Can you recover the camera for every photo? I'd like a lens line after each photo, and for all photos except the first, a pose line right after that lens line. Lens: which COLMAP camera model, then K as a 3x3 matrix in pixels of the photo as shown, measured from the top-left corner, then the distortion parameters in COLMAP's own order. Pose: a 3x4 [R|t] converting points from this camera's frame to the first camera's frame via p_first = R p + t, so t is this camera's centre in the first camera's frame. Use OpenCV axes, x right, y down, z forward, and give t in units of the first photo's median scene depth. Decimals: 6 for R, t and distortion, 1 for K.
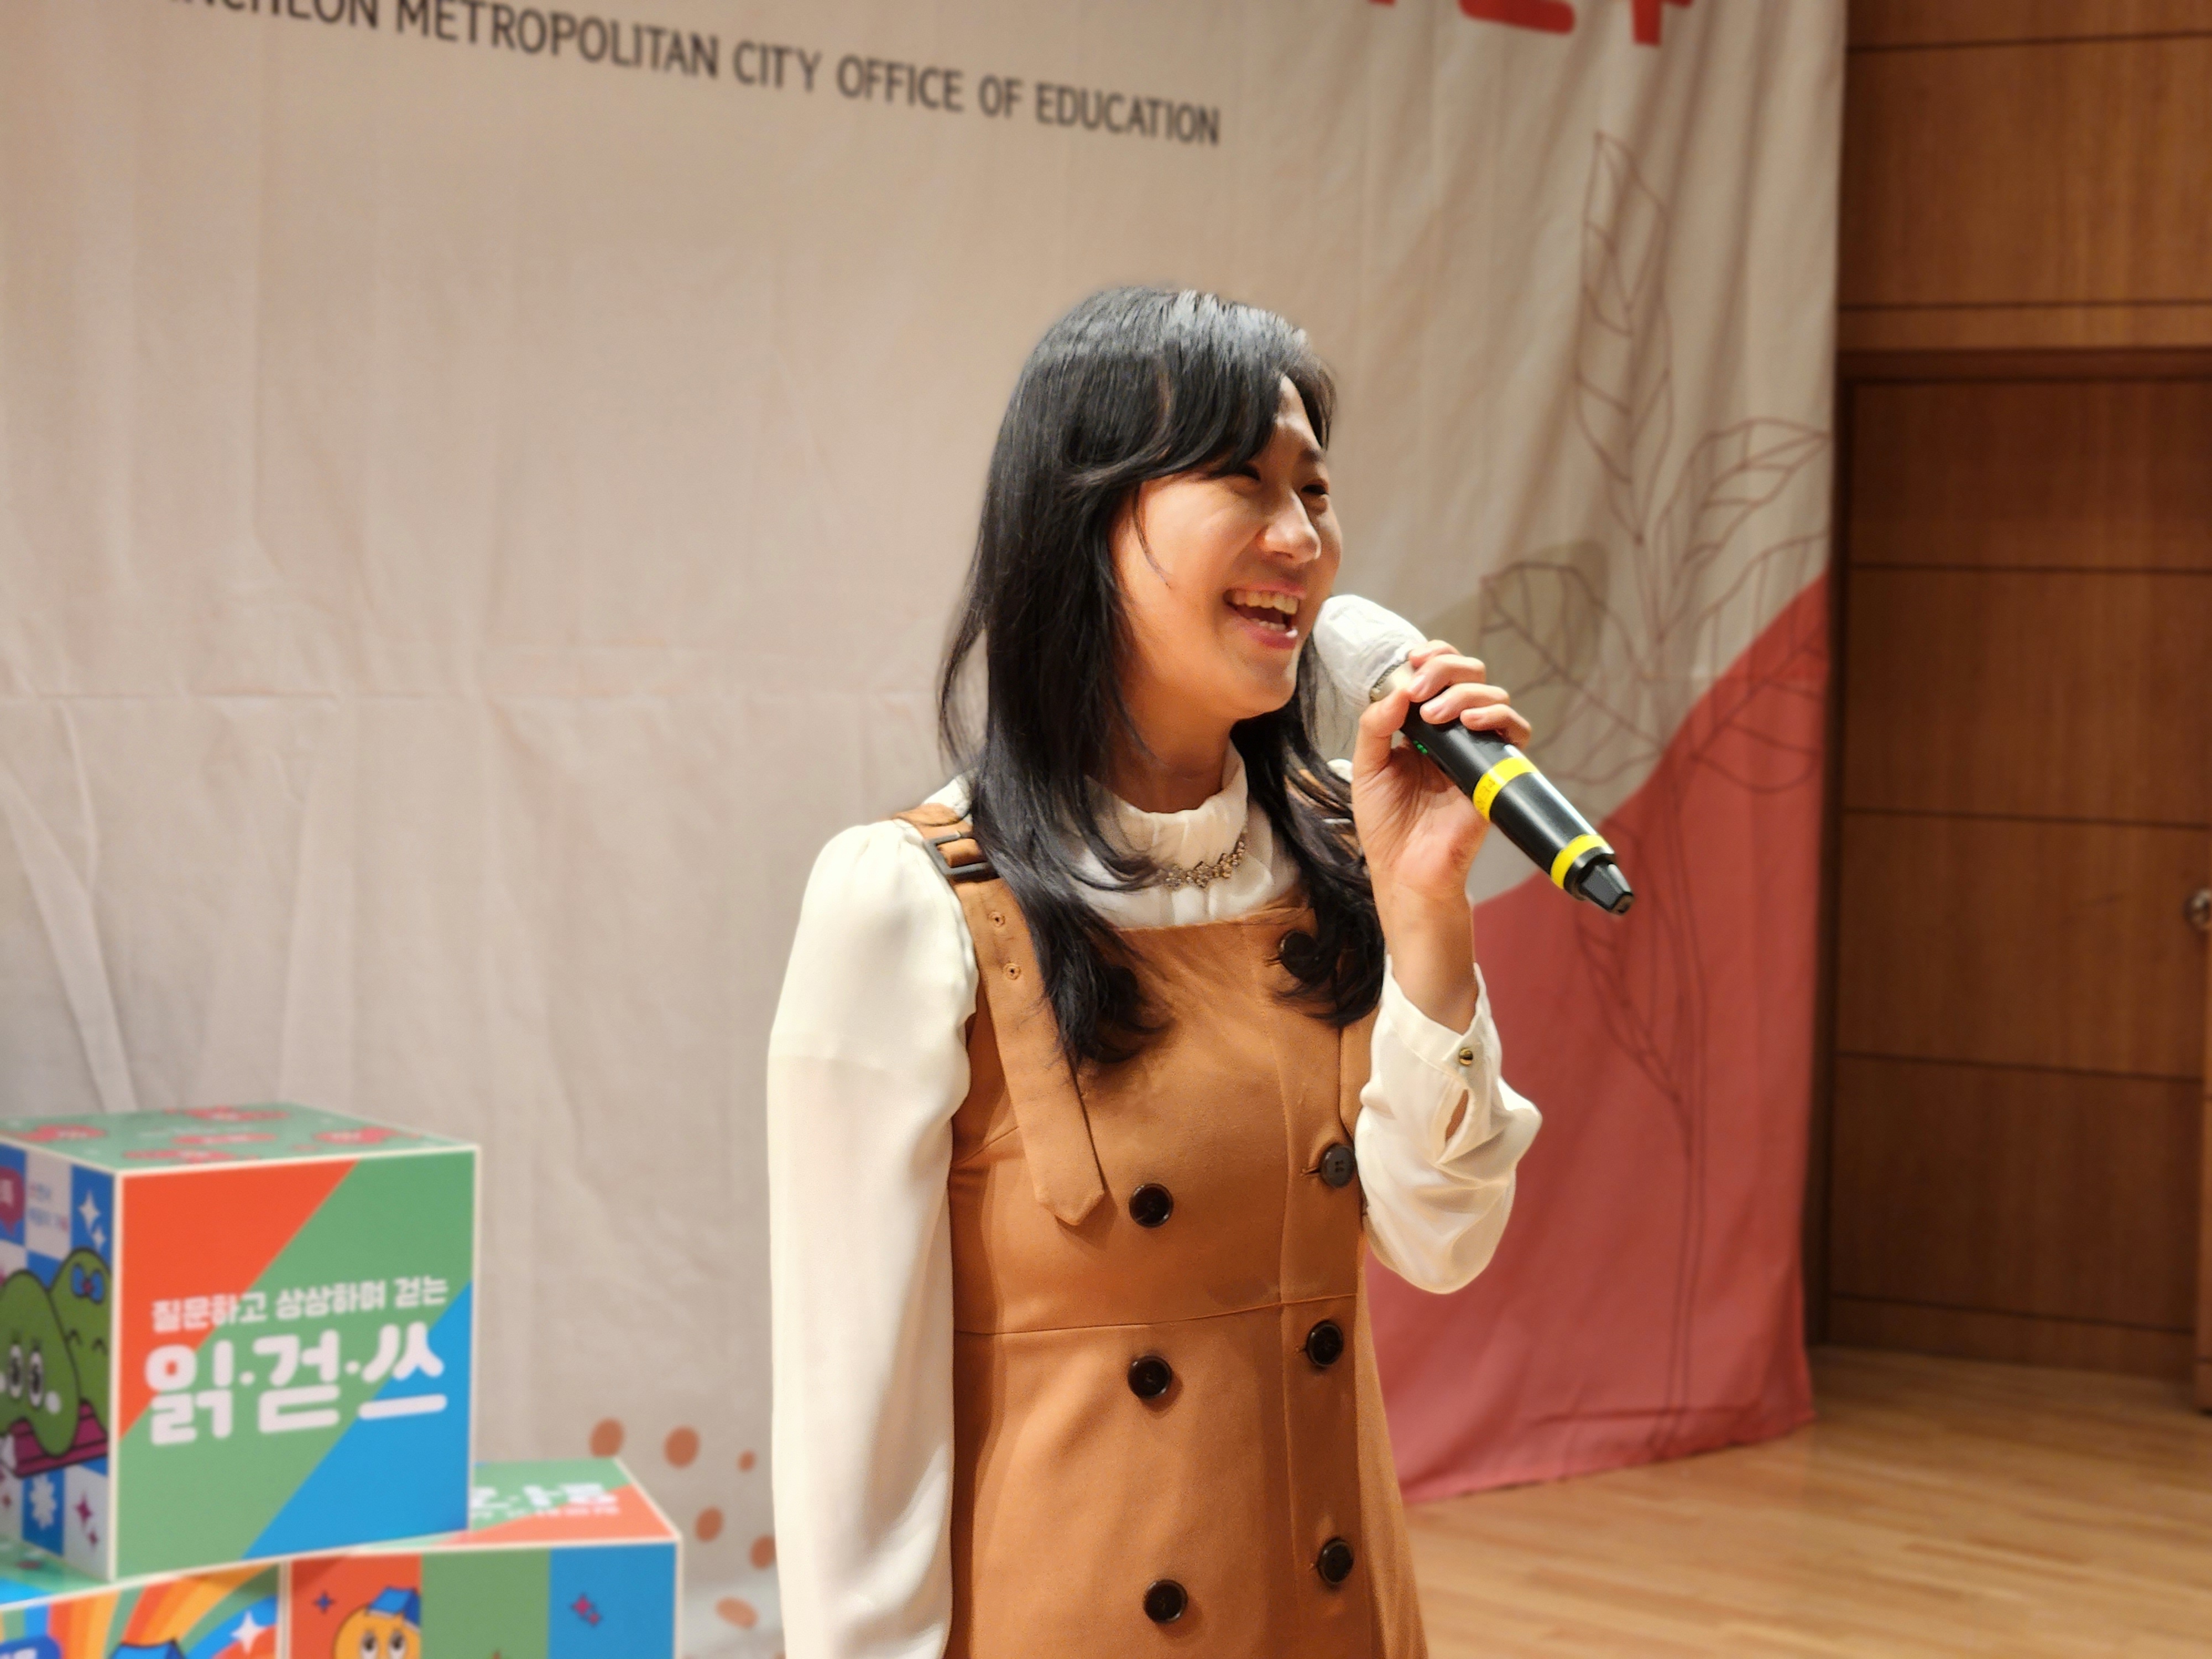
lens RADIAL K [[4340.7, 0, 1106.0], [0, 4340.7, 829.5], [0, 0, 1]] dist [-0.021753, 0.401650]
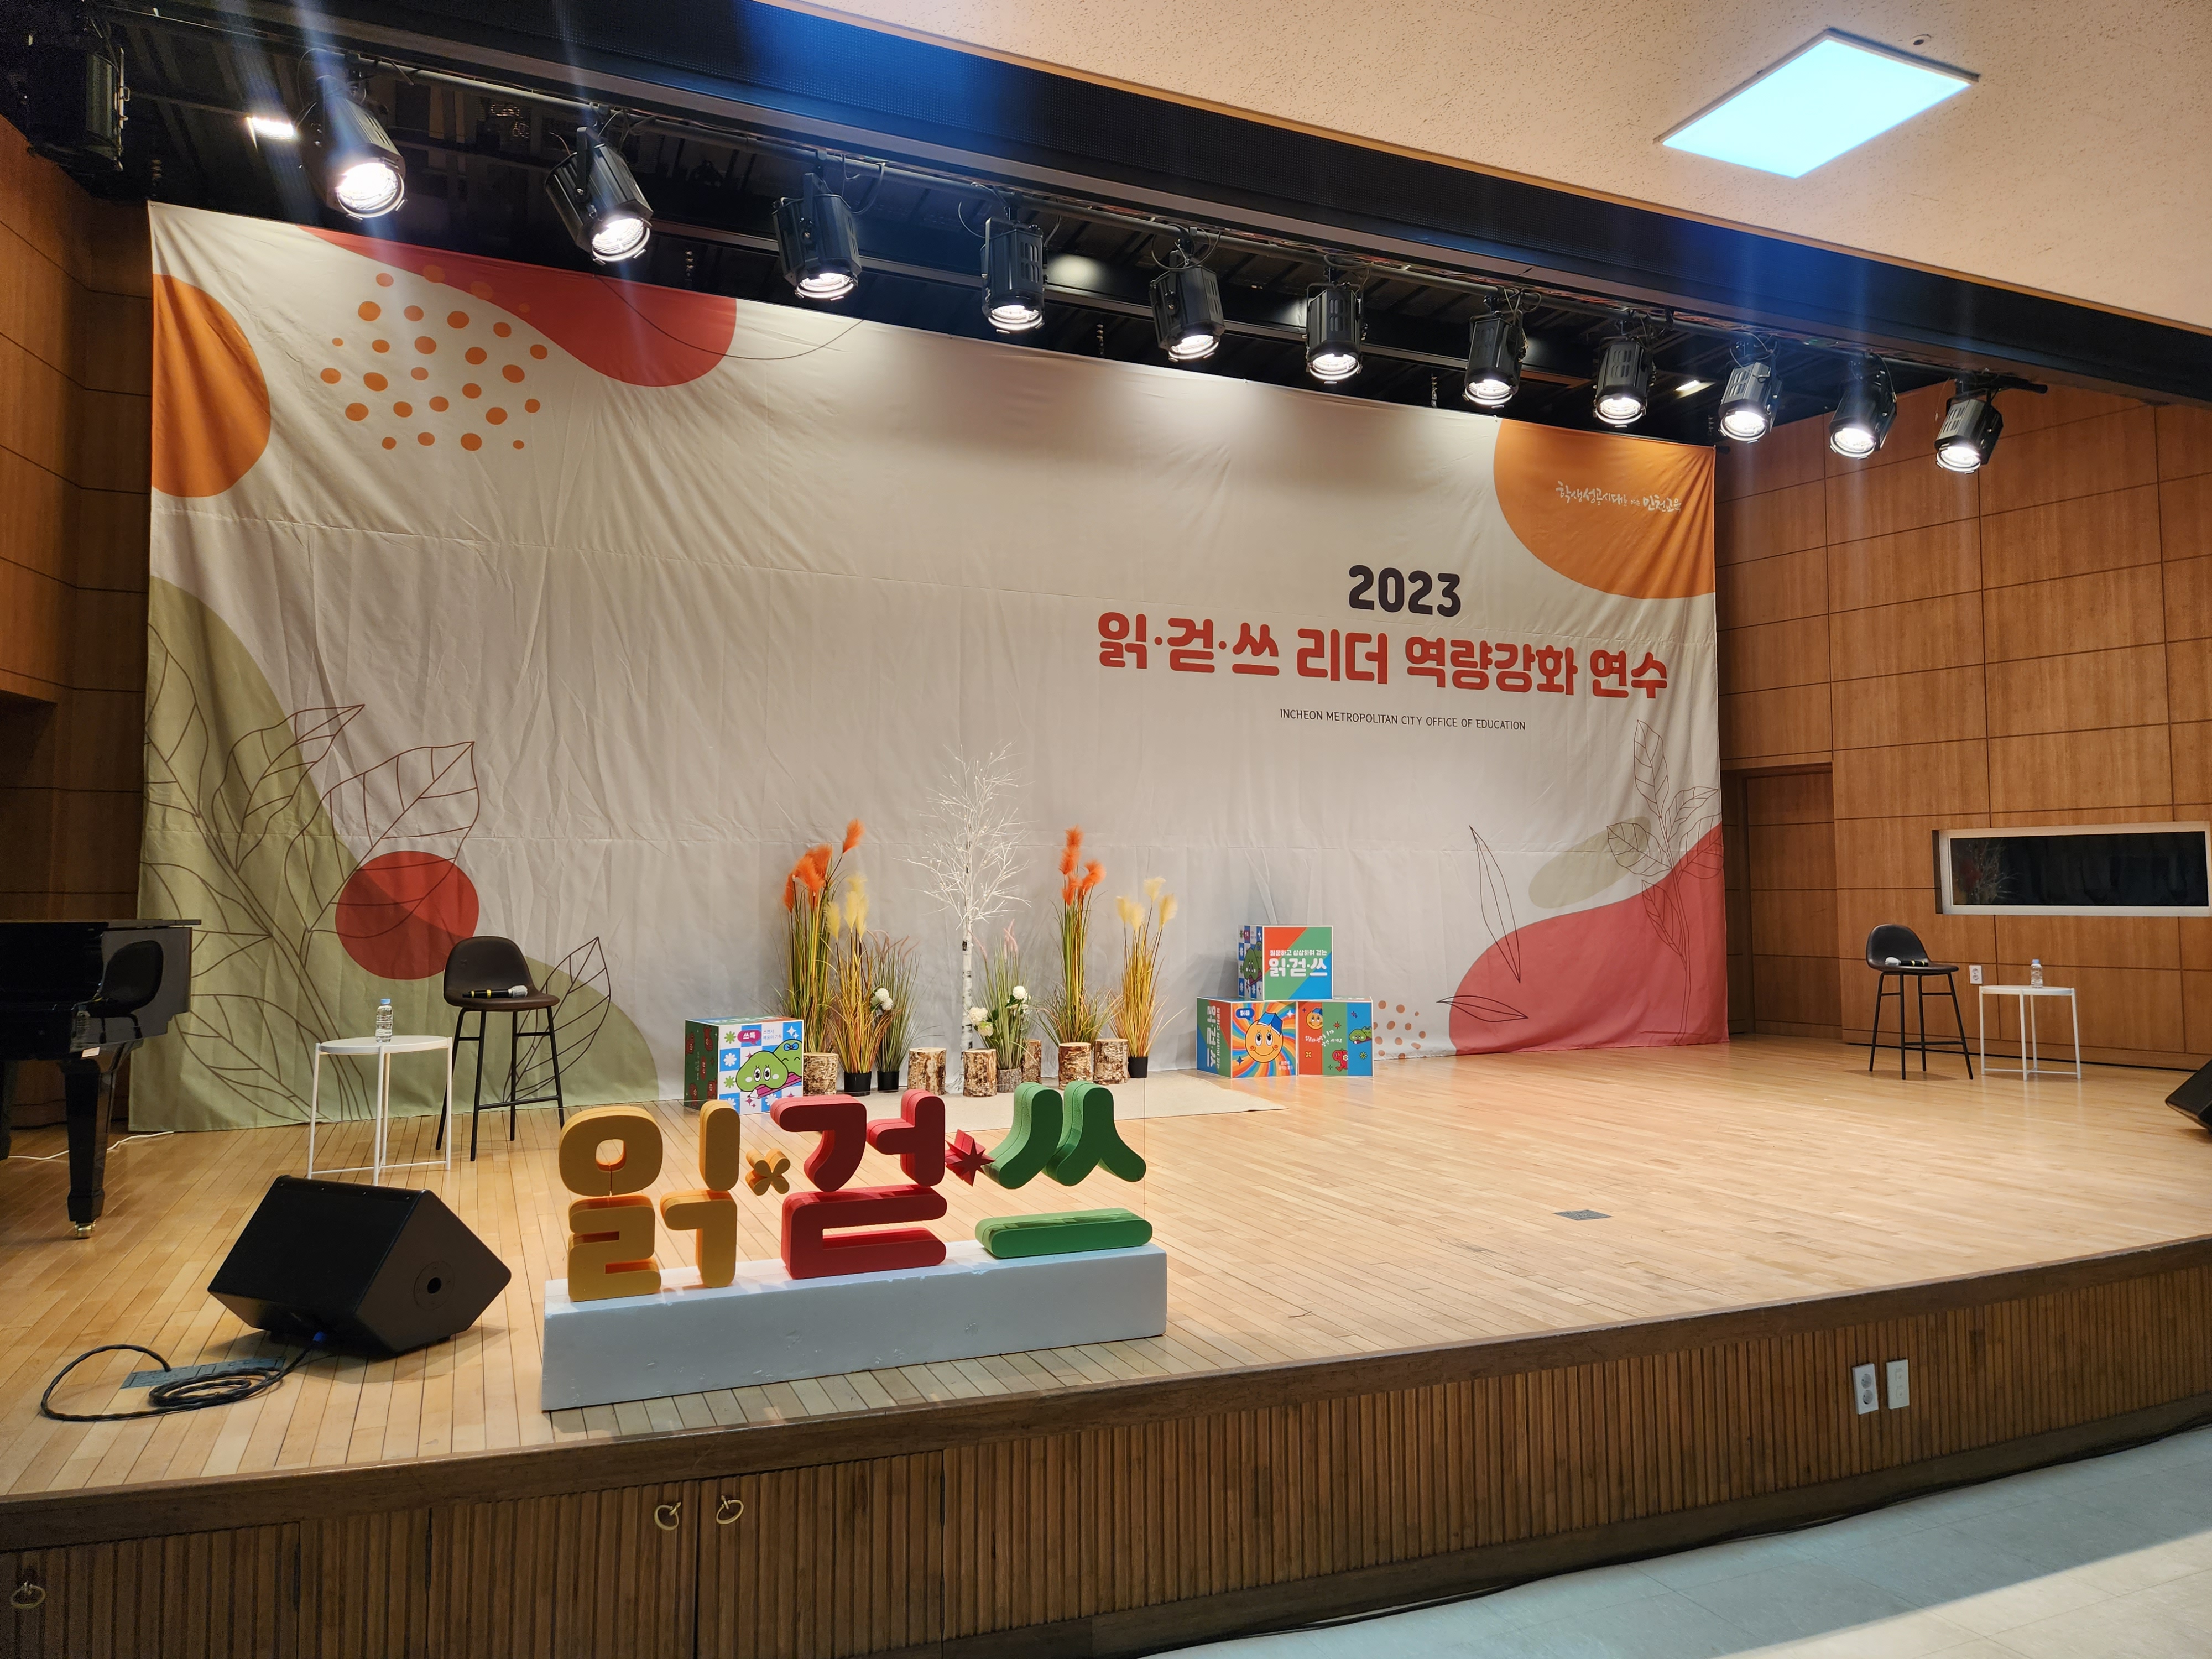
lens RADIAL K [[1487.3, 0, 1097.8], [0, 1487.3, 817.7], [0, 0, 1]] dist [0.092429, -0.099098]
pose [[0.907232, -0.046526, -0.418049, 0.364760], [-0.001902, 0.993400, -0.114688, 0.151928], [0.420626, 0.104844, 0.901156, -0.781628]]
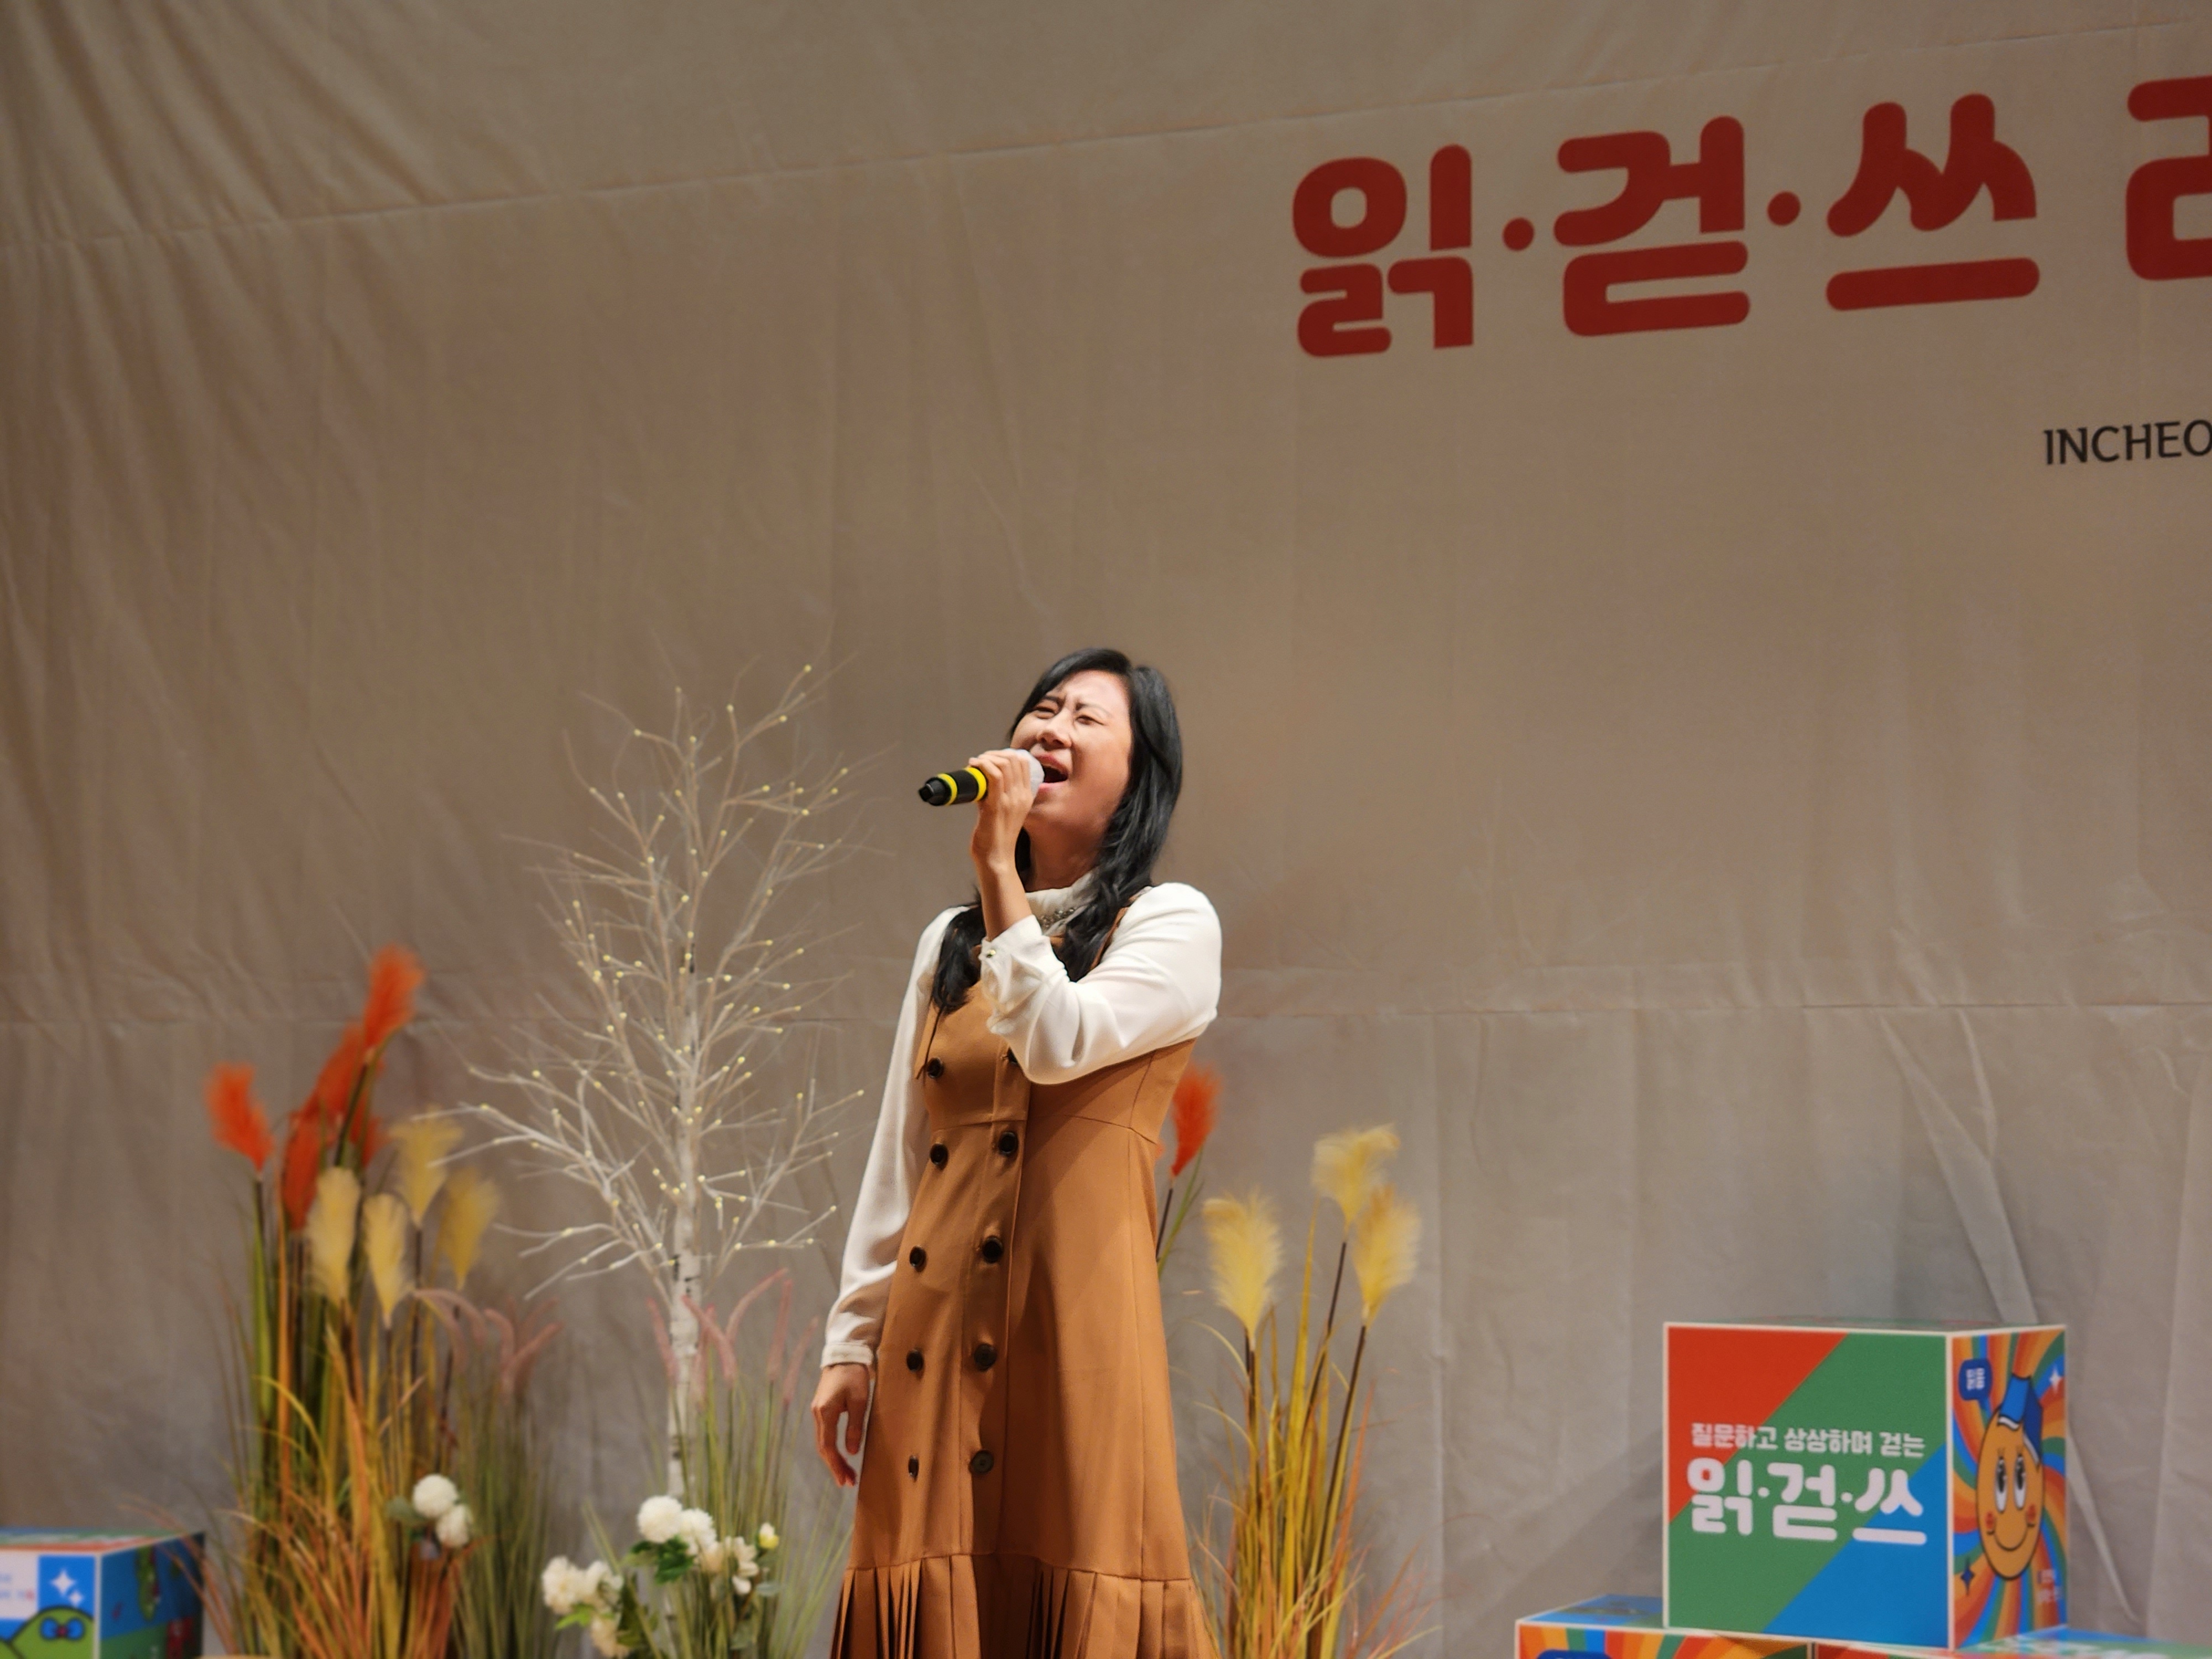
lens RADIAL K [[4340.7, 0, 1106.0], [0, 4340.7, 829.5], [0, 0, 1]] dist [-0.021753, 0.401650]
pose [[0.279170, -0.095781, -0.955453, 0.993268], [-0.058492, 0.991469, -0.116482, 0.089154], [0.958459, 0.088405, 0.271186, 0.419304]]
